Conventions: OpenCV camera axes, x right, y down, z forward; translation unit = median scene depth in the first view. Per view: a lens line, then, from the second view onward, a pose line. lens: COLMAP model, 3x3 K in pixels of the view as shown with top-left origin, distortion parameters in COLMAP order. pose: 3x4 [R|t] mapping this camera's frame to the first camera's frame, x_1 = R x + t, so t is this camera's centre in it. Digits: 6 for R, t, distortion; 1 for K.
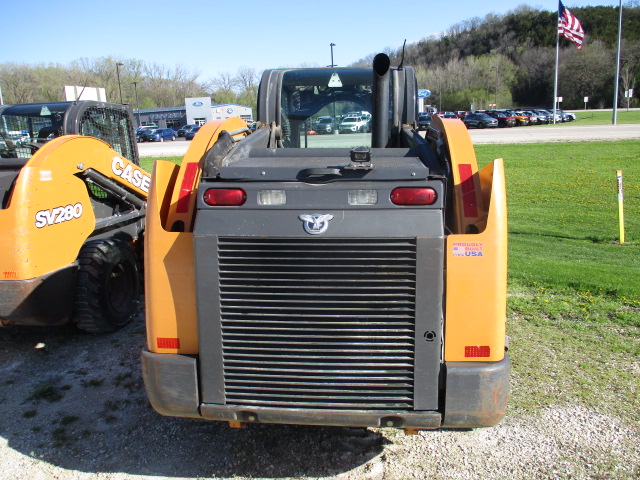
lens RADIAL K [[533.6, 0, 315.7], [0, 533.6, 232.6], [0, 0, 1]] dist [-0.027088, 0.002253]
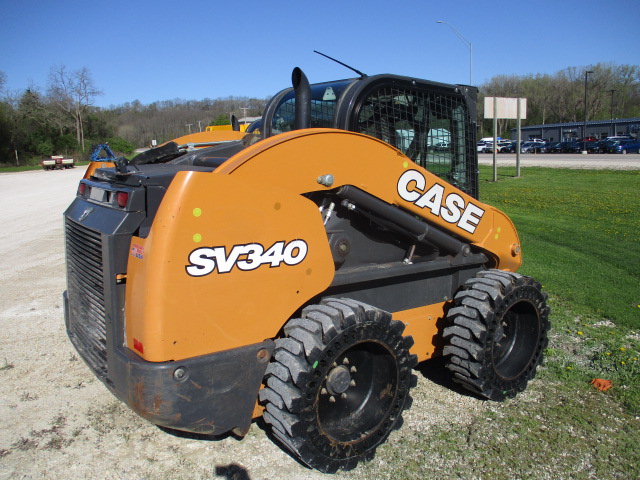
lens RADIAL K [[521.9, 0, 318.8], [0, 521.9, 228.5], [0, 0, 1]] dist [0.008284, -0.000393]
pose [[0.679362, 0.182528, -0.710740, -0.007639], [-0.194184, 0.978759, 0.065748, -0.095080], [0.707644, 0.093348, 0.700376, 0.500512]]
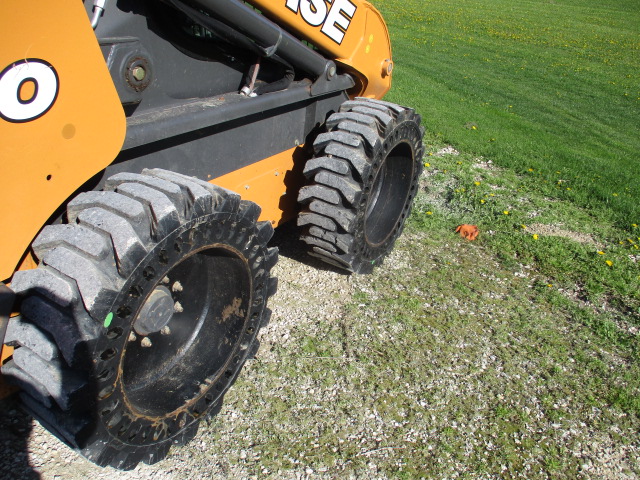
lens RADIAL K [[533.6, 0, 315.7], [0, 533.6, 232.6], [0, 0, 1]] dist [-0.027088, 0.002253]
pose [[0.890039, 0.324224, -0.320483, -0.174070], [-0.216276, 0.919146, 0.329236, -0.079848], [0.401317, -0.223720, 0.888197, 0.672485]]
